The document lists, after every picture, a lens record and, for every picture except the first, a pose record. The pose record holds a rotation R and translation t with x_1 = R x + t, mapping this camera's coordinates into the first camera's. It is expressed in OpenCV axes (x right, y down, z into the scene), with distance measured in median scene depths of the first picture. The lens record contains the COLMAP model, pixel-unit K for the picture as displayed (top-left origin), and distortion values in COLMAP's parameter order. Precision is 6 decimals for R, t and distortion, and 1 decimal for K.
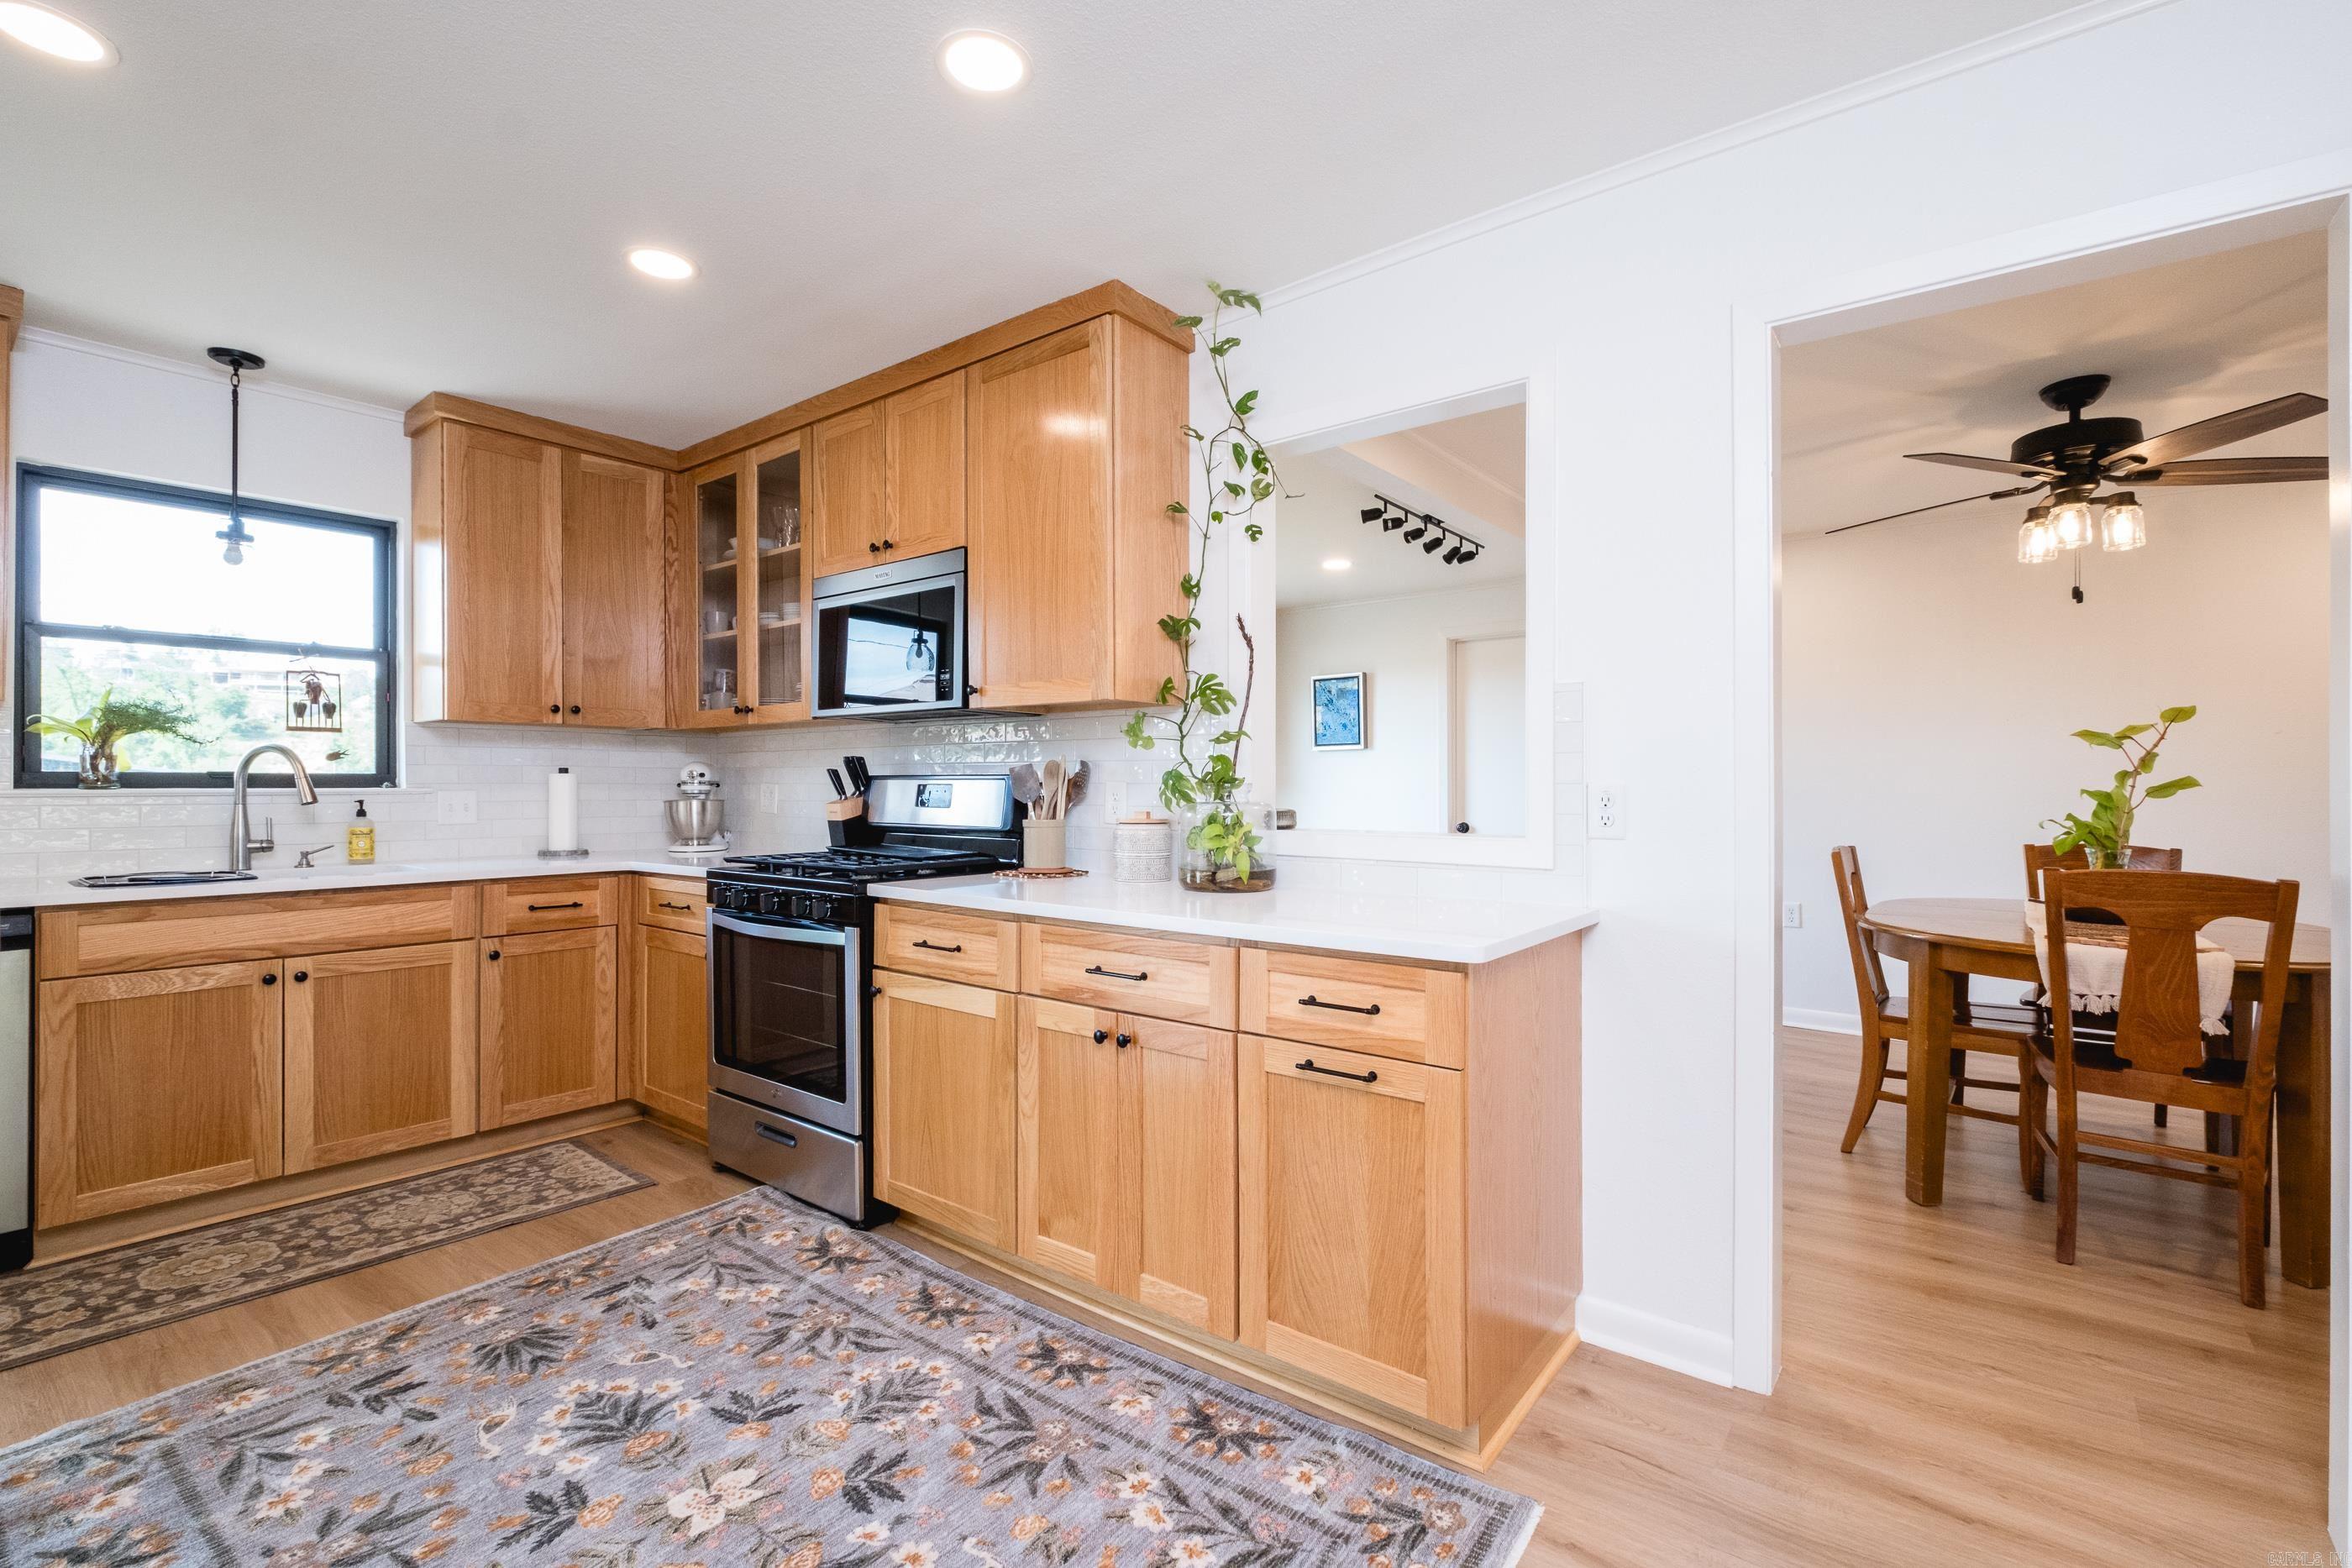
lens RADIAL K [[1038.2, 0, 1196.6], [0, 1038.2, 786.0], [0, 0, 1]] dist [-0.000550, -0.000196]
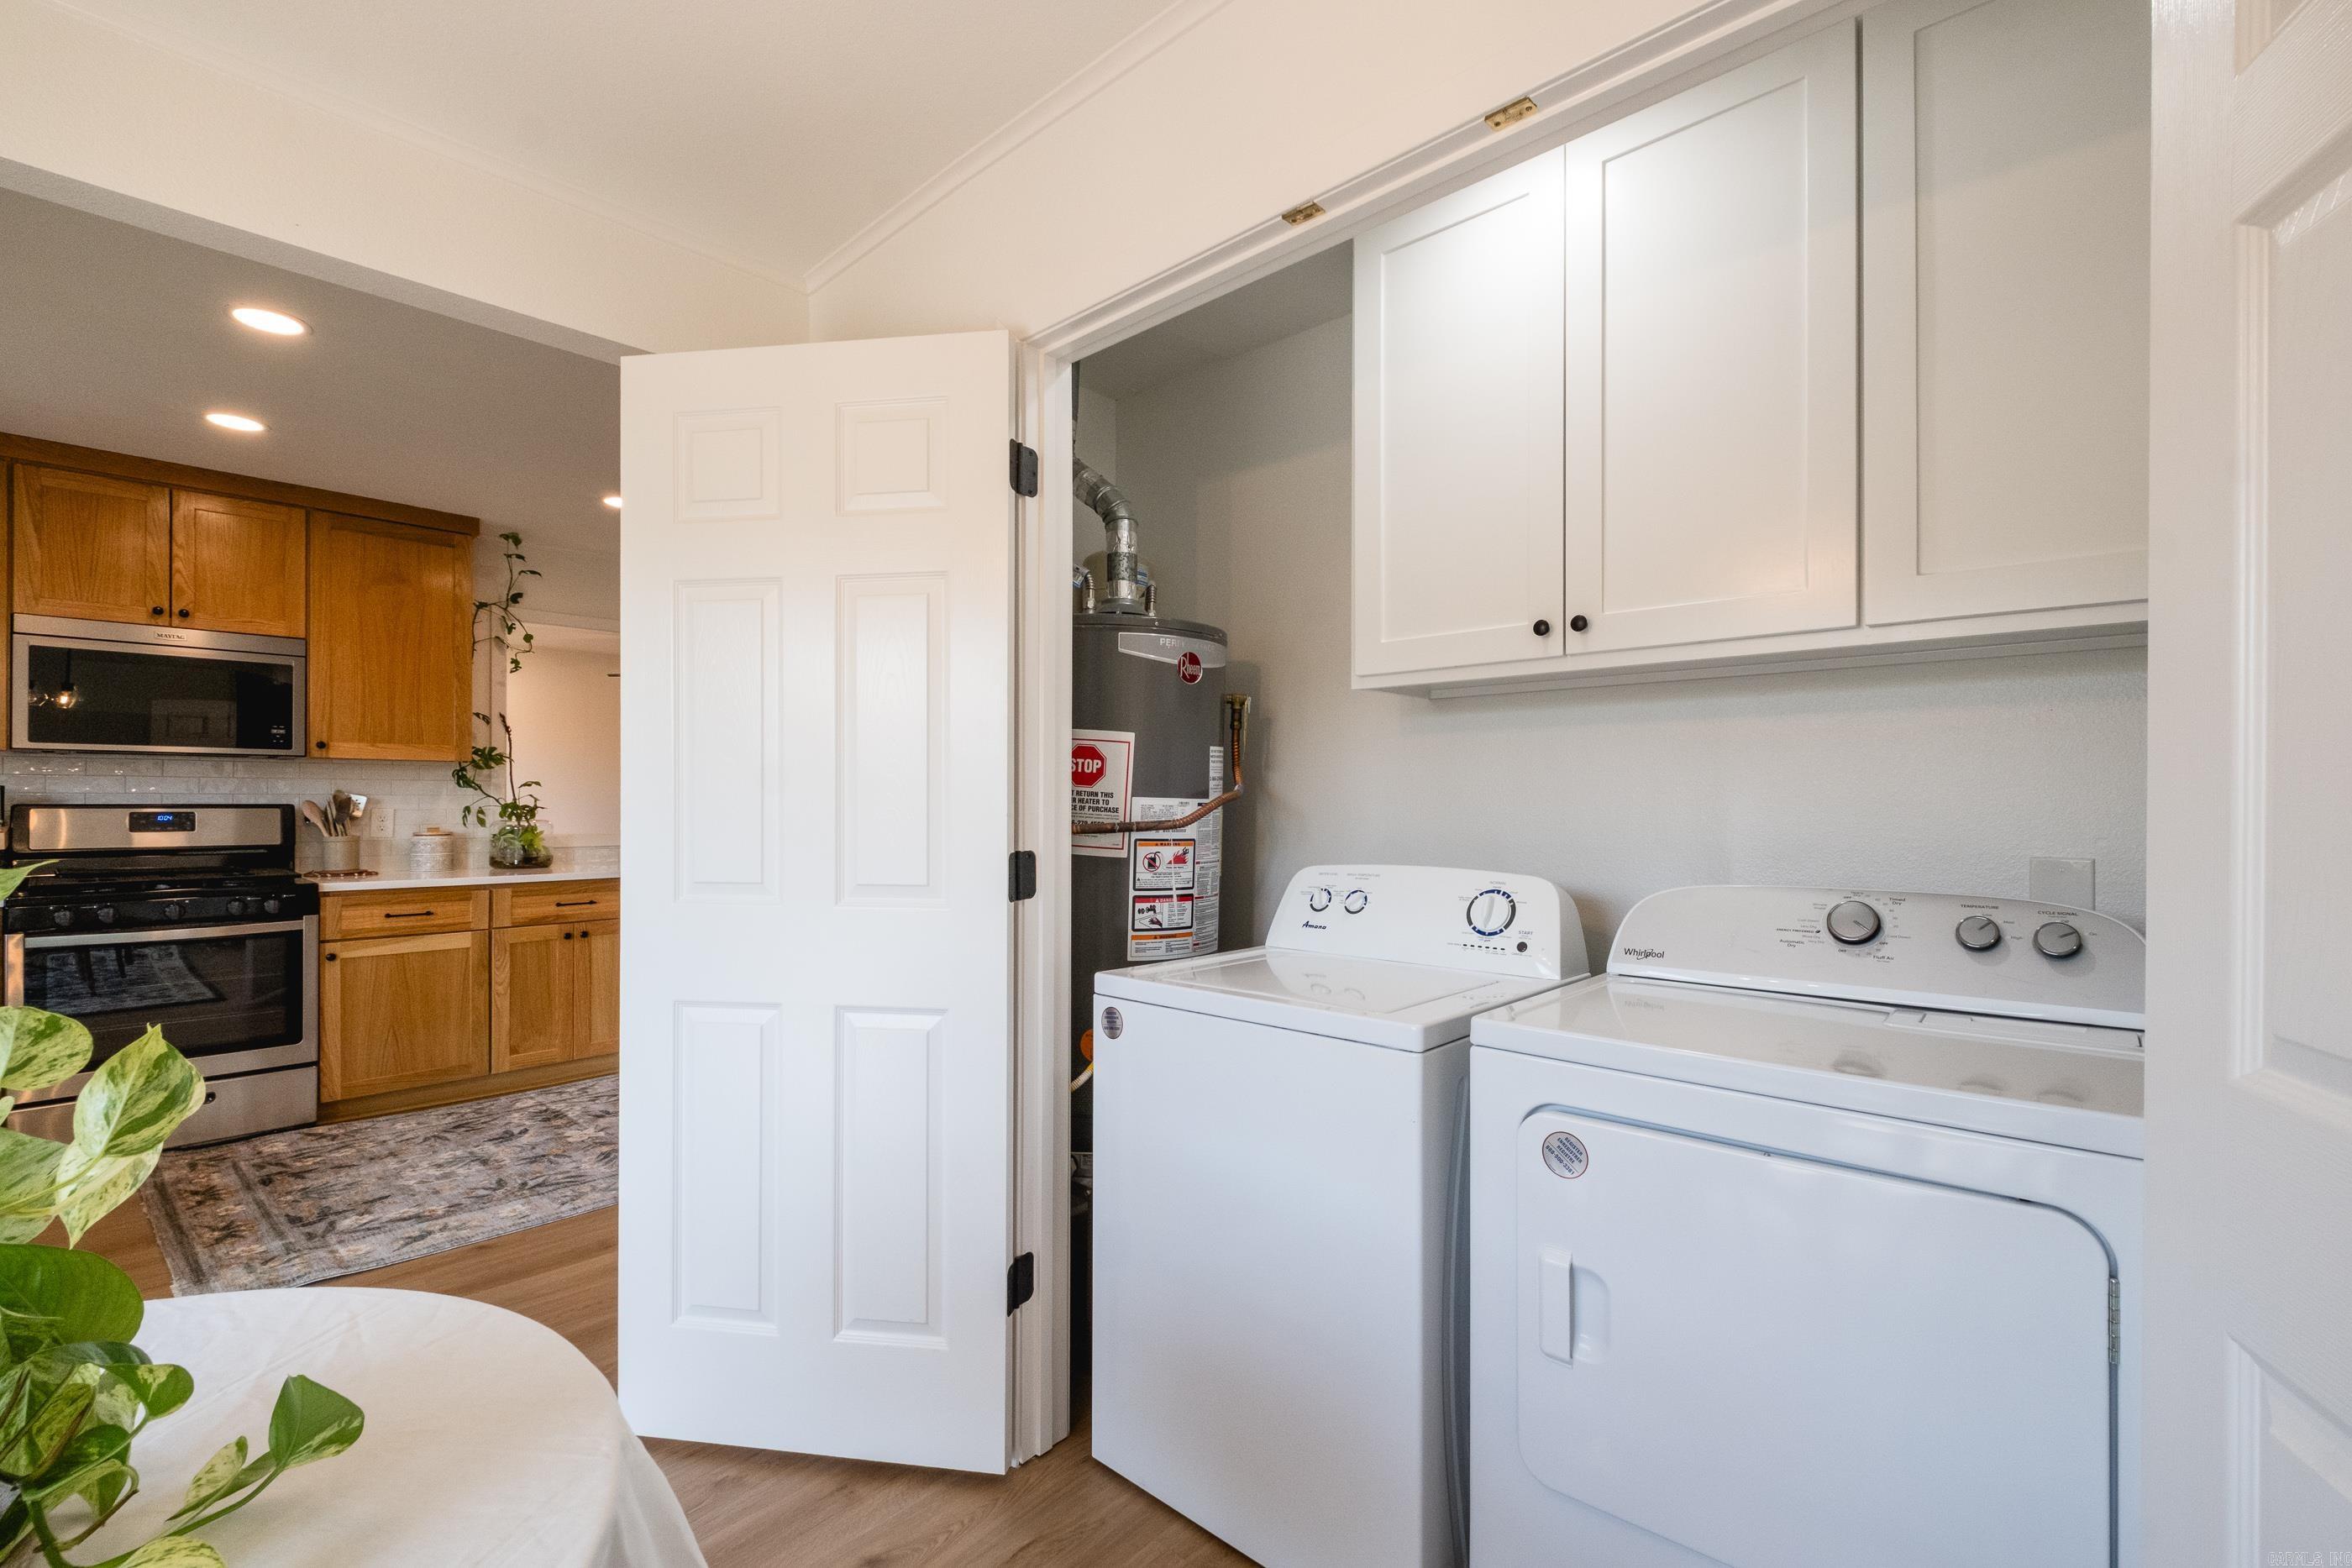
lens RADIAL K [[1016.7, 0, 1178.2], [0, 1016.7, 802.7], [0, 0, 1]] dist [-0.002267, -0.000584]
pose [[0.074237, -0.004124, 0.997232, -1.727241], [-0.002584, 0.999987, 0.004327, -0.026890], [-0.997237, -0.002898, 0.074225, -0.293435]]
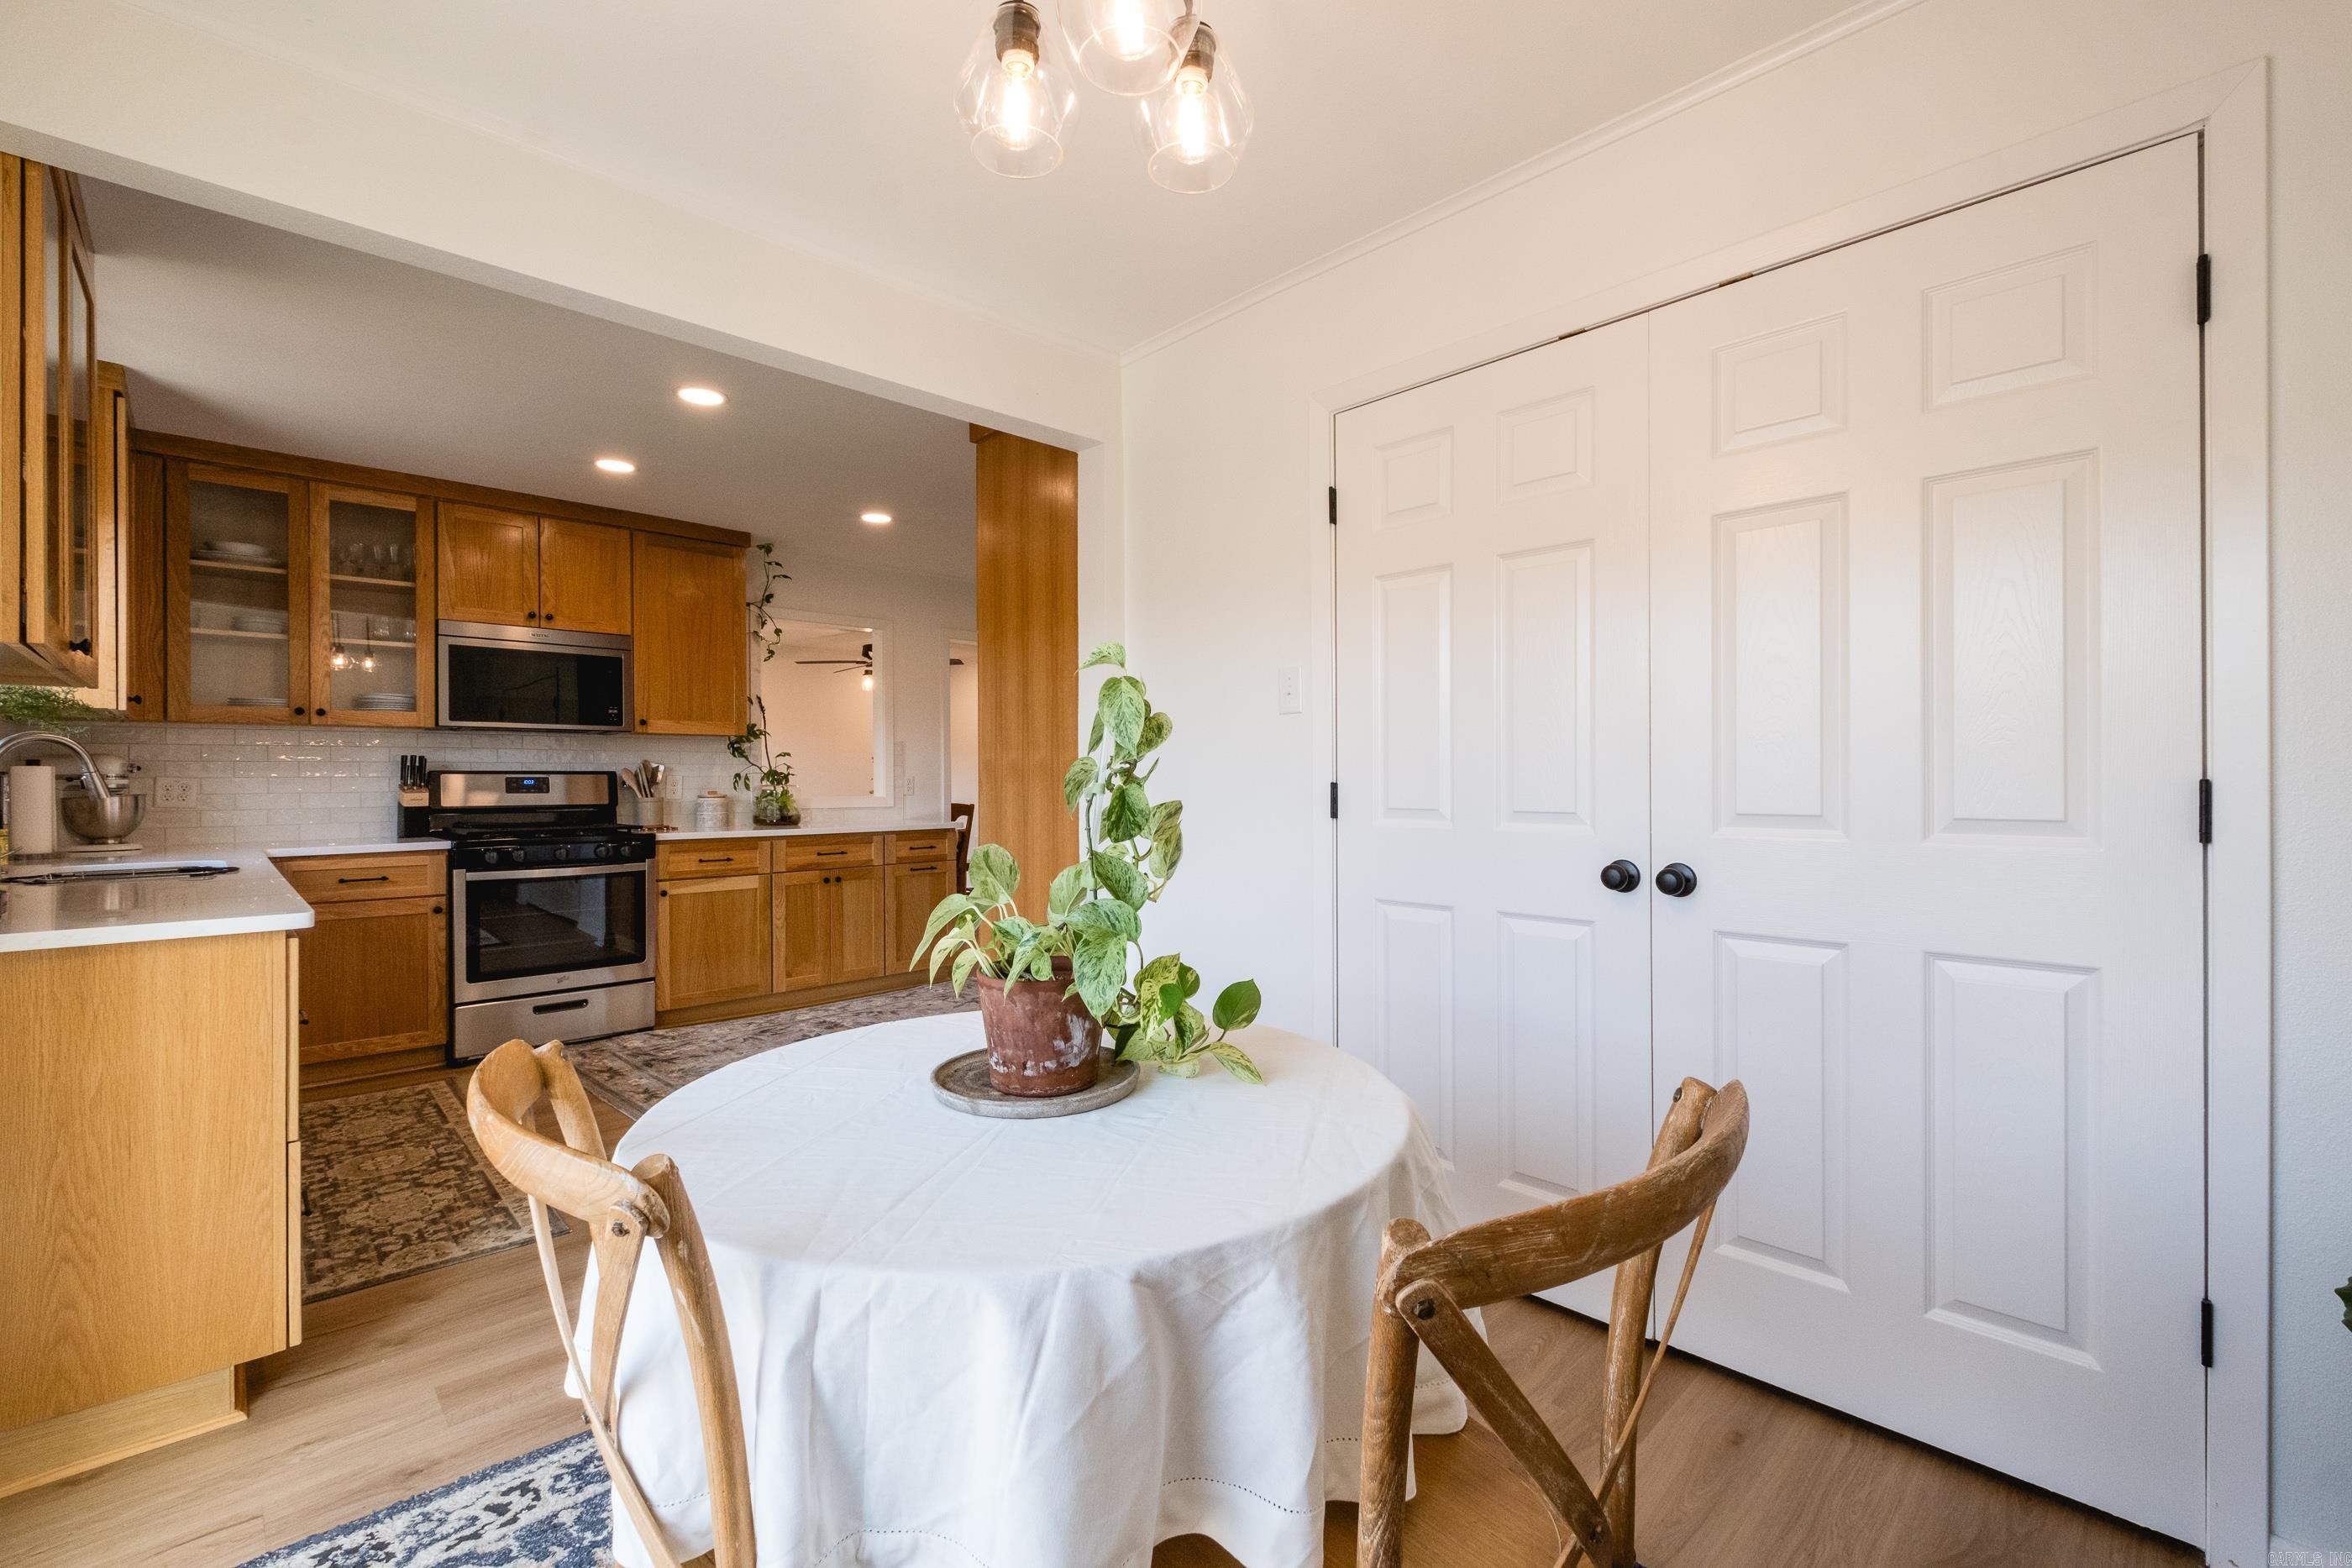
lens RADIAL K [[1009.1, 0, 1176.9], [0, 1009.1, 777.7], [0, 0, 1]] dist [0.000286, -0.000553]
pose [[0.128975, -0.001249, 0.991647, -2.027027], [0.004796, 0.999988, 0.000635, 0.003040], [-0.991636, 0.004674, 0.128979, -0.104355]]
